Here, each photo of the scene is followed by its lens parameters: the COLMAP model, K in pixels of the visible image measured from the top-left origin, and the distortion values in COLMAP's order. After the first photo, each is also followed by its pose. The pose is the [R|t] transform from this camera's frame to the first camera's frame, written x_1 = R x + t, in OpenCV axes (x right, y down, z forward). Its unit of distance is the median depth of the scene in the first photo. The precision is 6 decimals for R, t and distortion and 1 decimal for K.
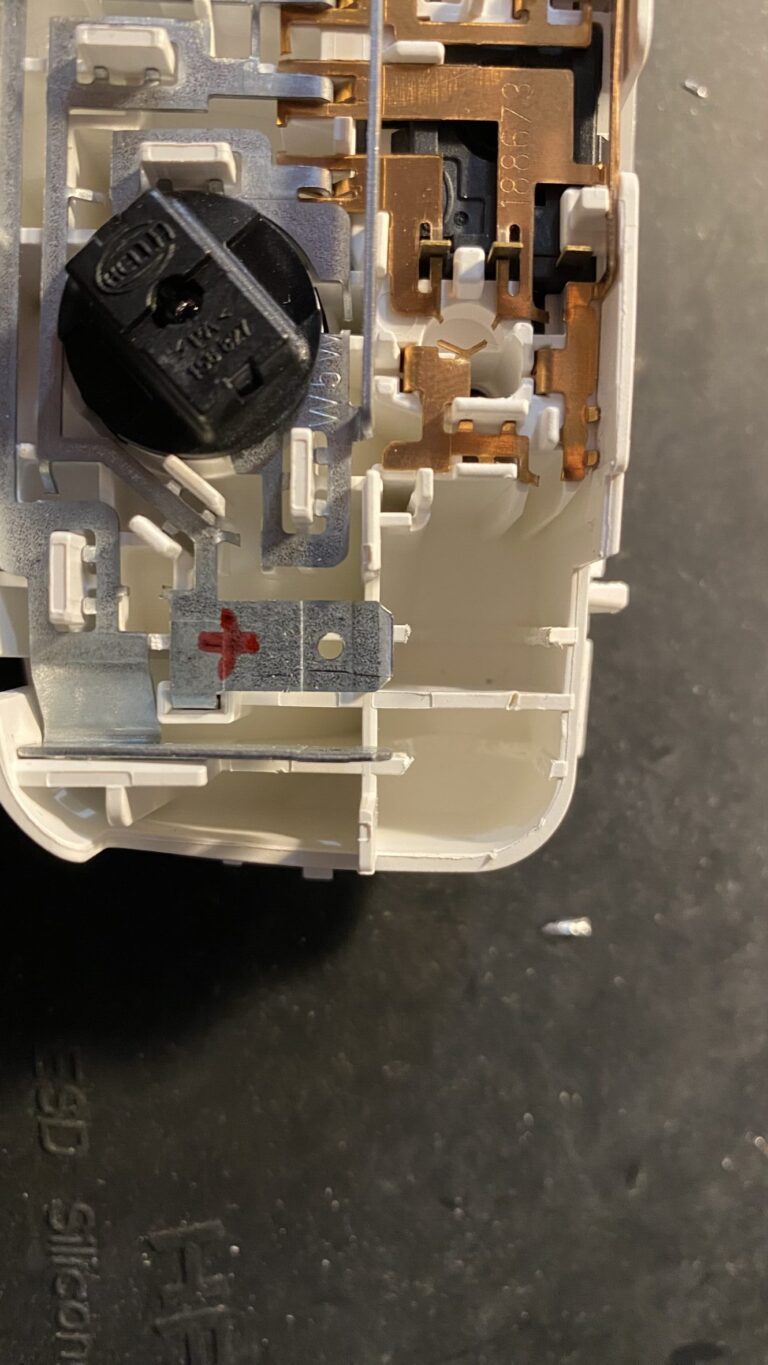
lens RADIAL K [[1010.9, 0, 379.1], [0, 1010.9, 683.1], [0, 0, 1]] dist [-0.021924, -0.022490]
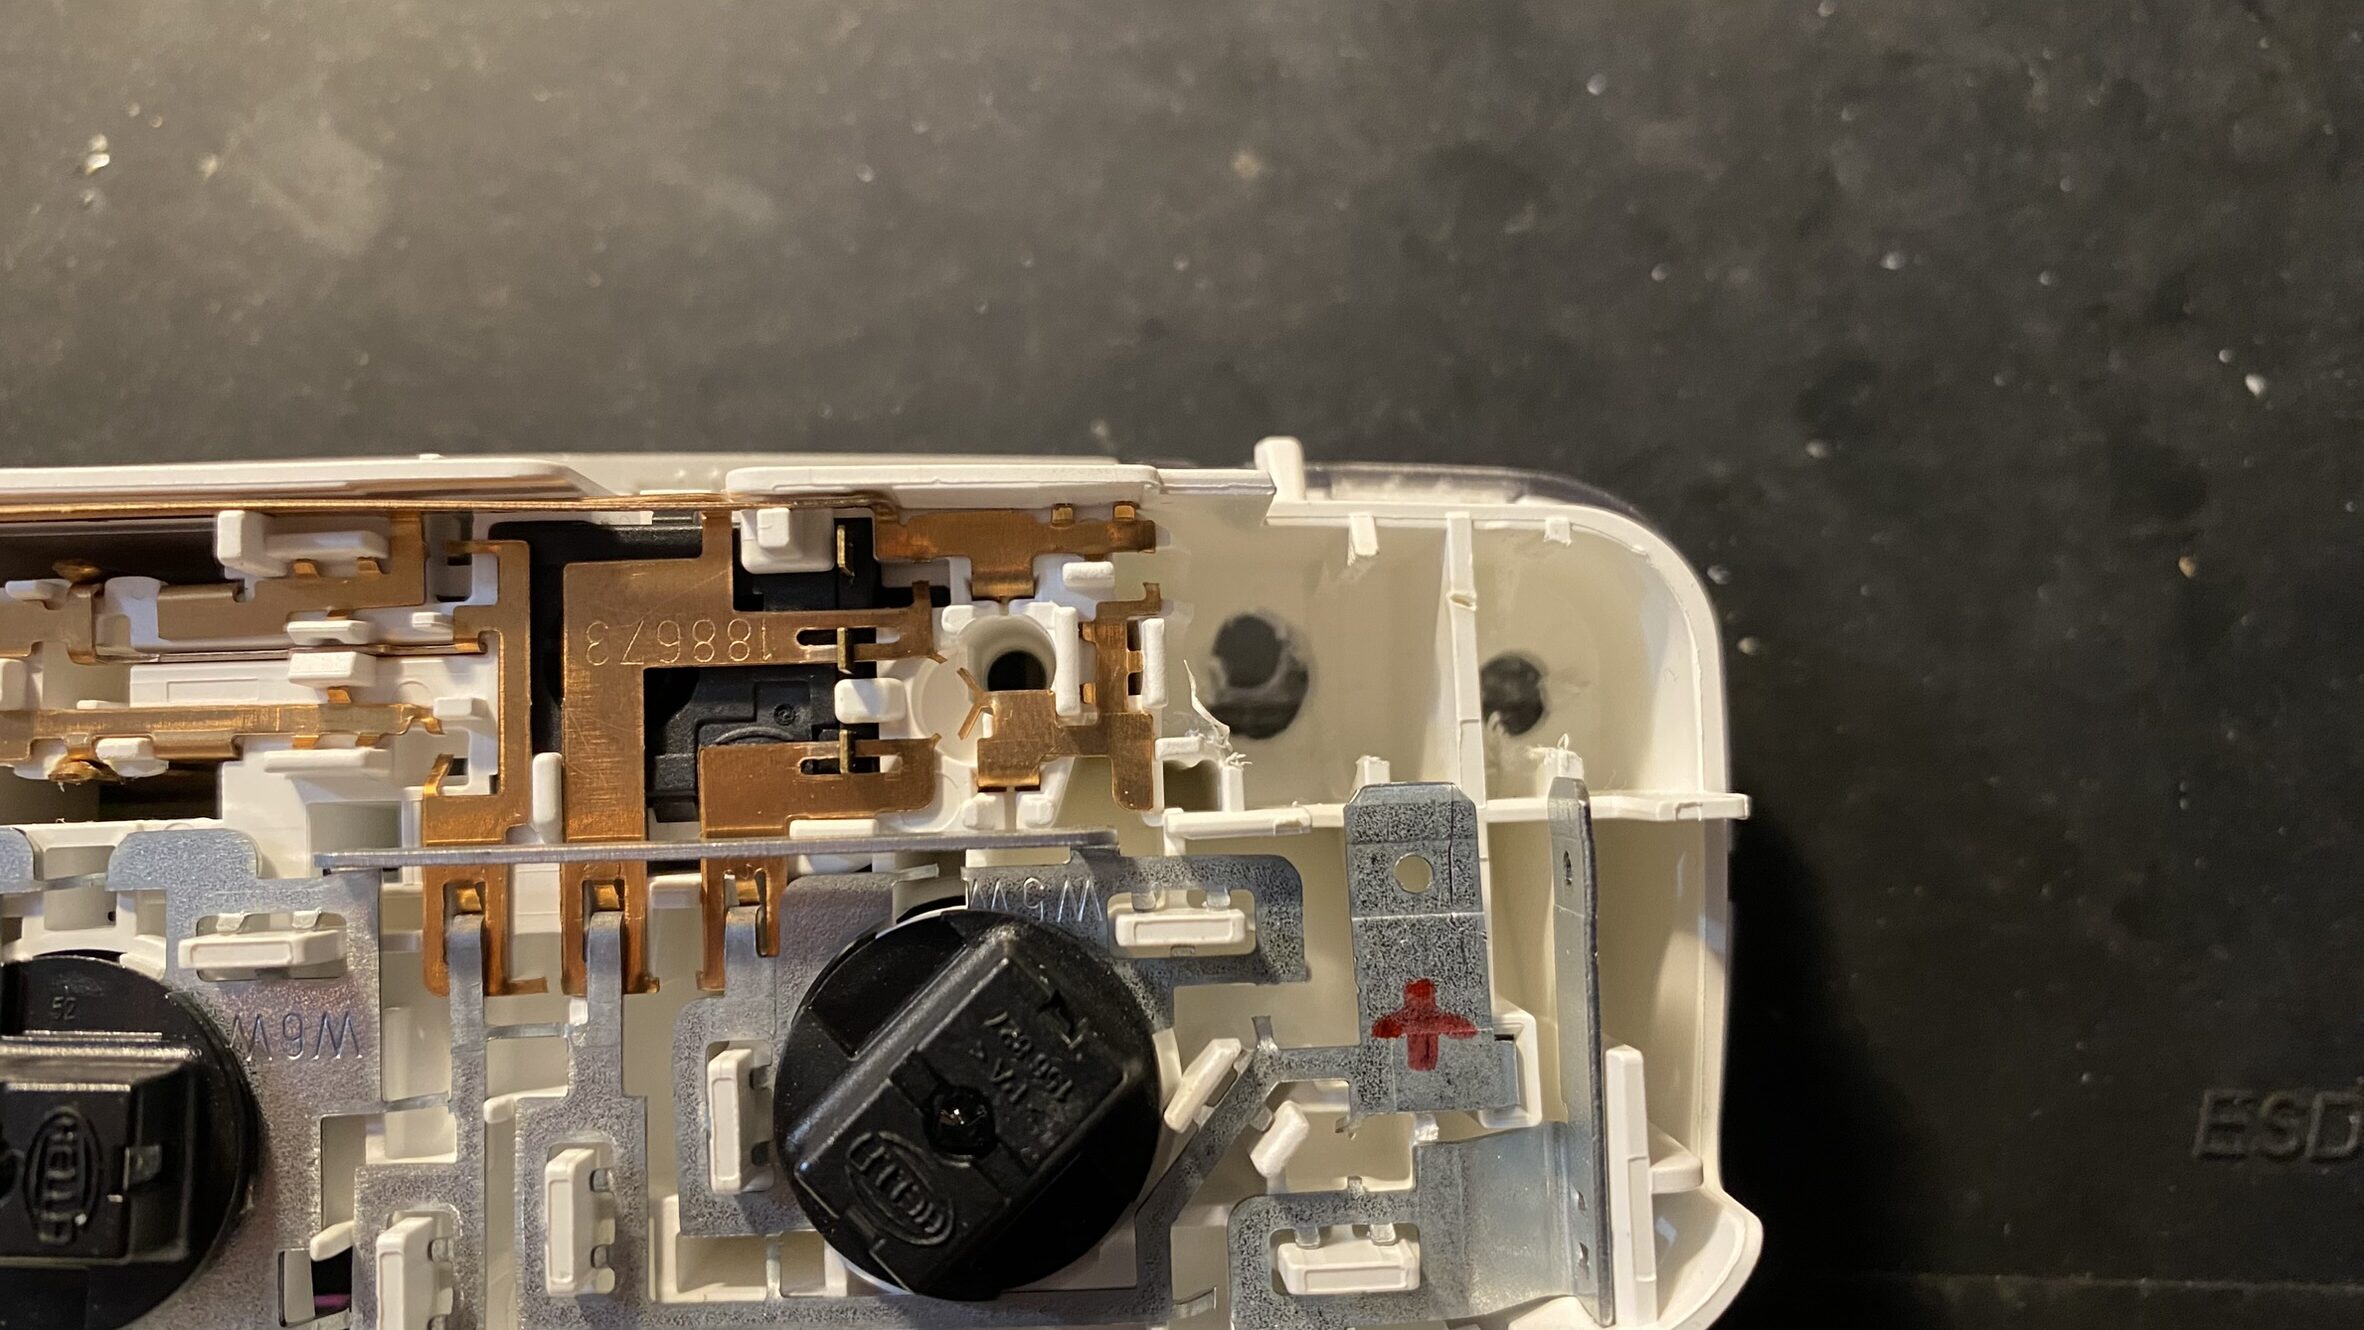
lens RADIAL K [[1750.8, 0, 1179.5], [0, 1750.8, 652.0], [0, 0, 1]] dist [-0.021924, -0.022490]
pose [[-0.050498, -0.996318, 0.069280, 0.028552], [0.998709, -0.050755, -0.001945, -0.190053], [0.005454, 0.069093, 0.997595, -0.200086]]
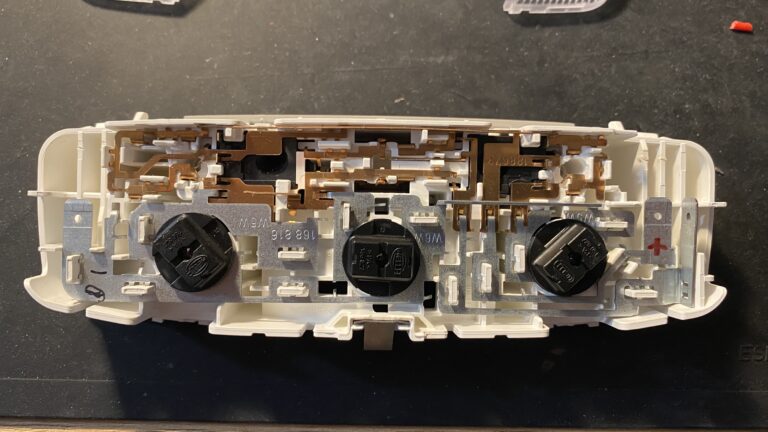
lens RADIAL K [[568.8, 0, 369.7], [0, 568.8, 223.4], [0, 0, 1]] dist [-0.021924, -0.022490]
pose [[-0.003345, -0.999690, -0.024653, -0.022748], [0.999347, -0.002455, -0.036055, -0.924898], [0.035983, -0.024757, 0.999046, -0.898629]]
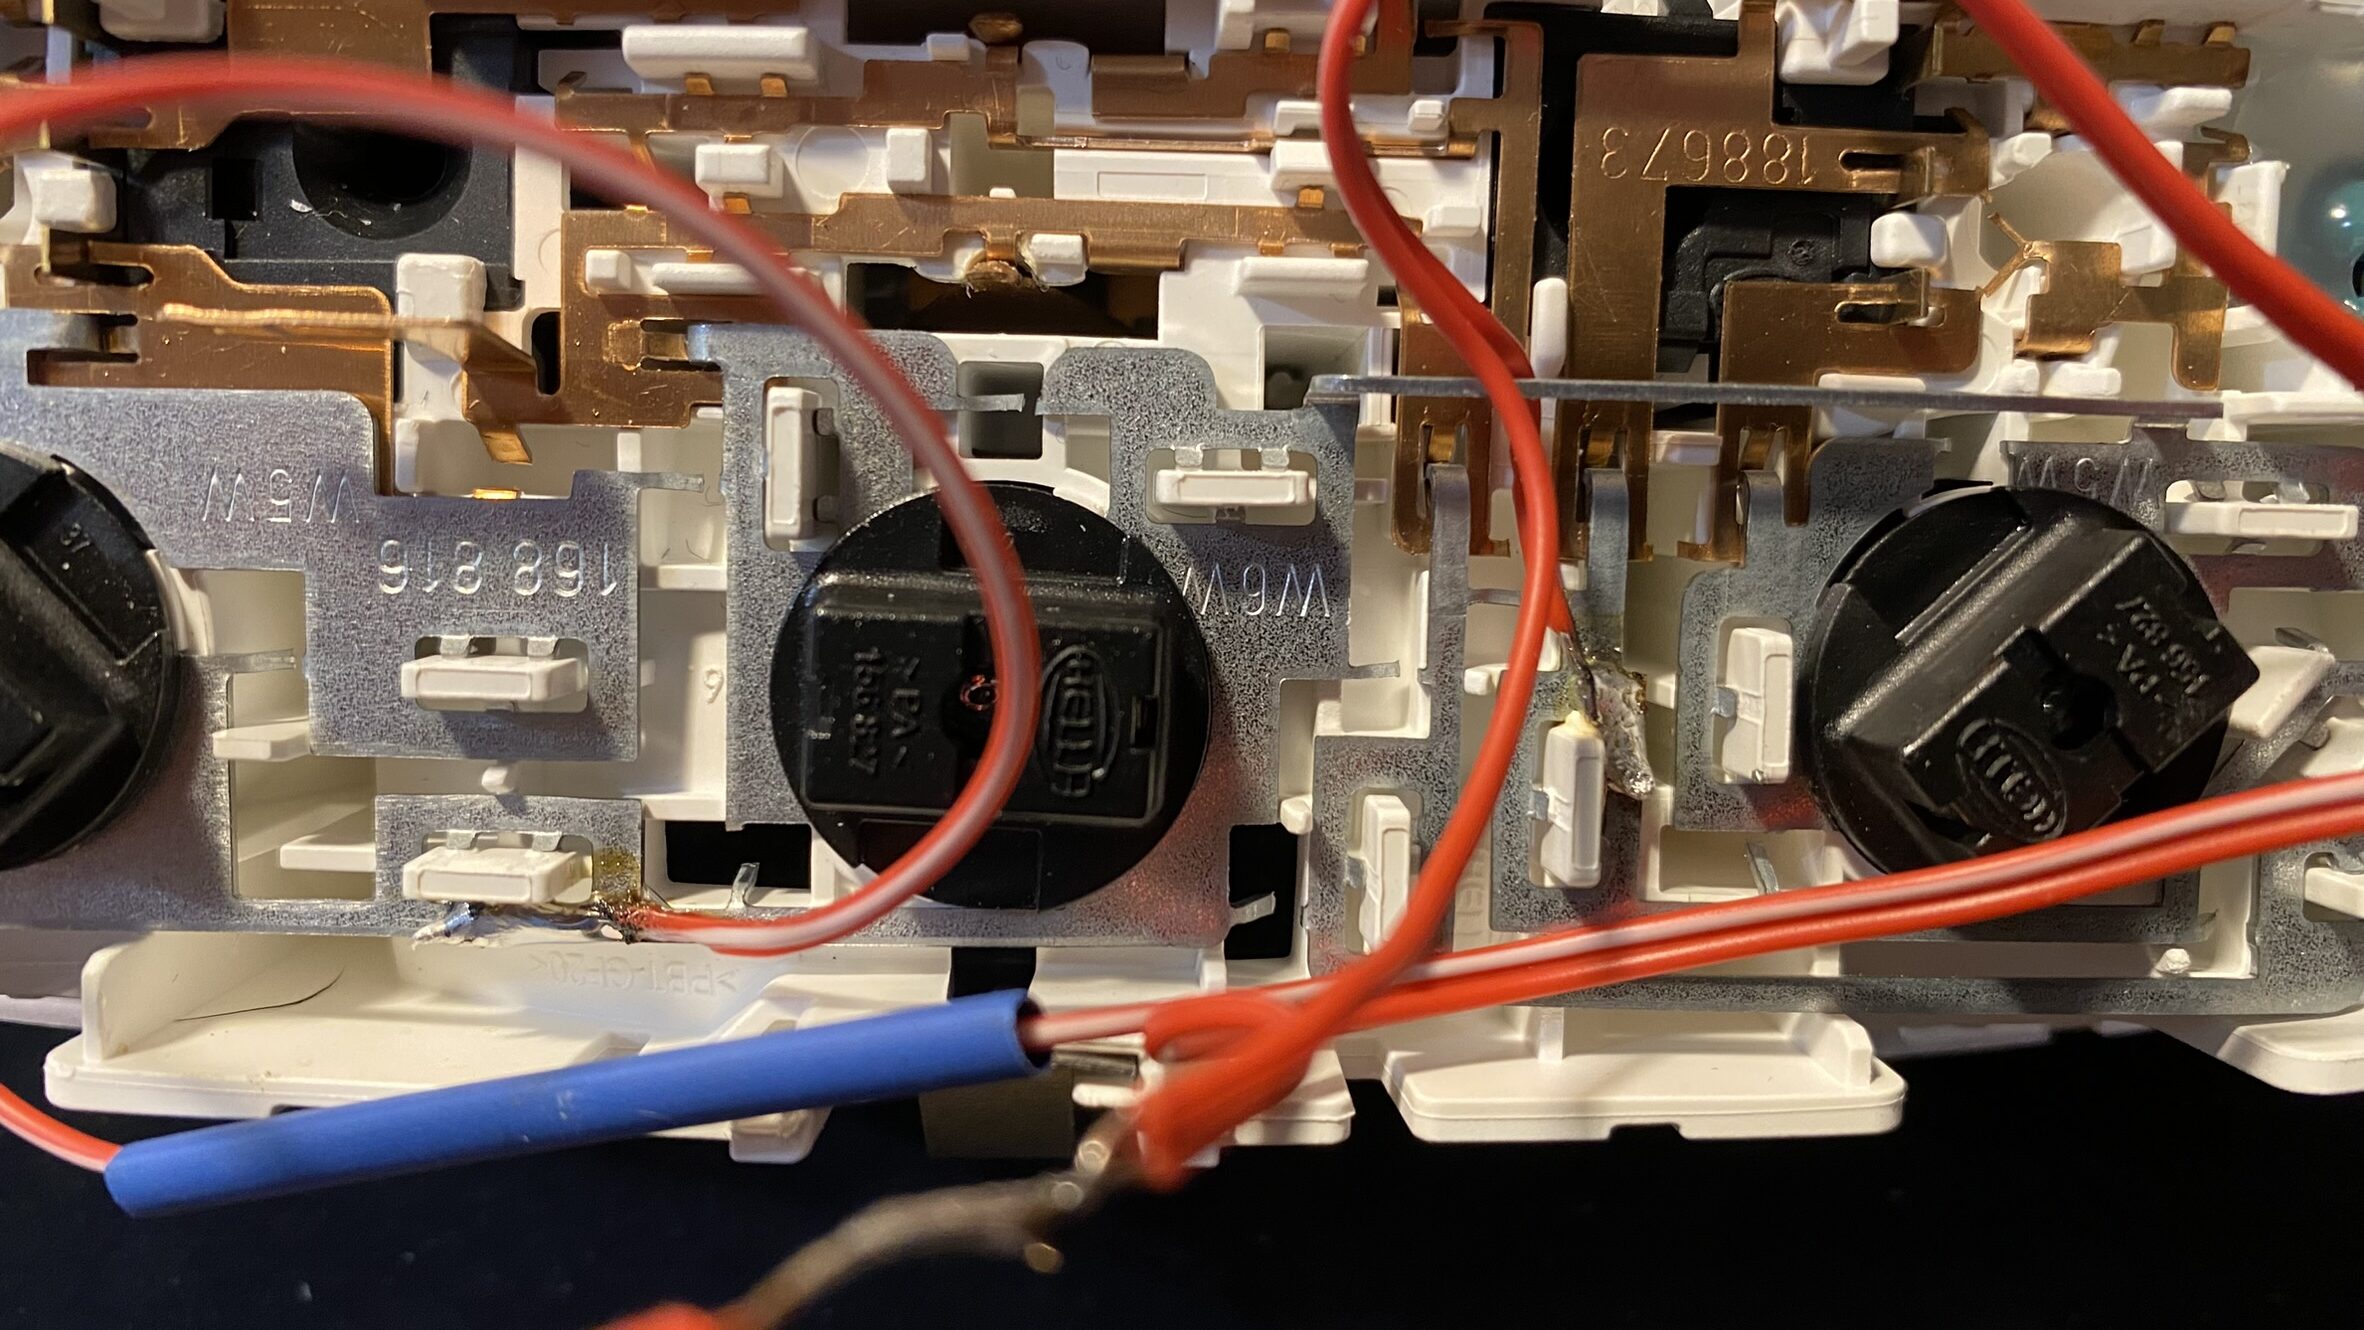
lens RADIAL K [[1750.8, 0, 1143.9], [0, 1750.8, 677.9], [0, 0, 1]] dist [-0.021924, -0.022490]
pose [[0.002755, -0.993487, -0.113913, -0.052761], [0.999892, 0.004383, -0.014042, -0.851842], [0.014450, -0.113862, 0.993391, -0.061930]]
